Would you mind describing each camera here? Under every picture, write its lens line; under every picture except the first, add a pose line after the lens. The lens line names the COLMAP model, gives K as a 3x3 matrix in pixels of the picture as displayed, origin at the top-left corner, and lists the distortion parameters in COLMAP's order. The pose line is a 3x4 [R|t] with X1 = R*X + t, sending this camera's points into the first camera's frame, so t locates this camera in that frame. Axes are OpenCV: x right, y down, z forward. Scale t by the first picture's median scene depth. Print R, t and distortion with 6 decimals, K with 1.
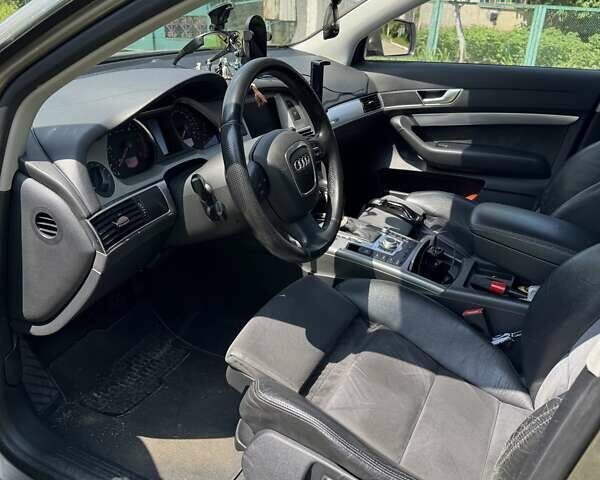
lens RADIAL K [[562.9, 0, 300.0], [0, 562.9, 240.0], [0, 0, 1]] dist [0.125882, -0.227891]
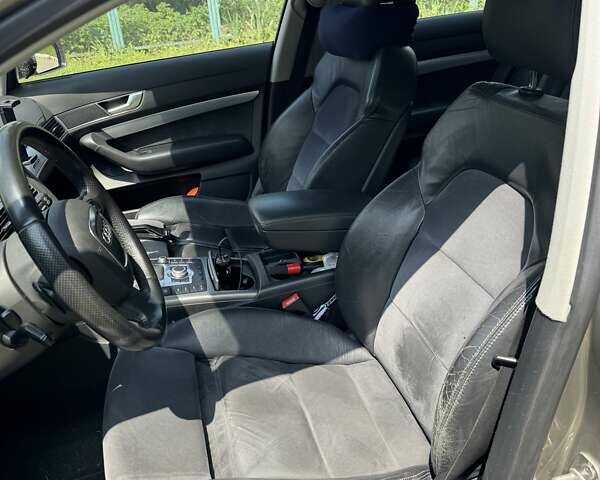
lens RADIAL K [[555.8, 0, 300.0], [0, 555.8, 240.0], [0, 0, 1]] dist [0.192170, -0.370657]
pose [[0.754439, -0.382619, 0.533315, -0.171142], [0.364383, 0.919962, 0.144548, -0.108818], [-0.545937, 0.085279, 0.833475, 0.127350]]
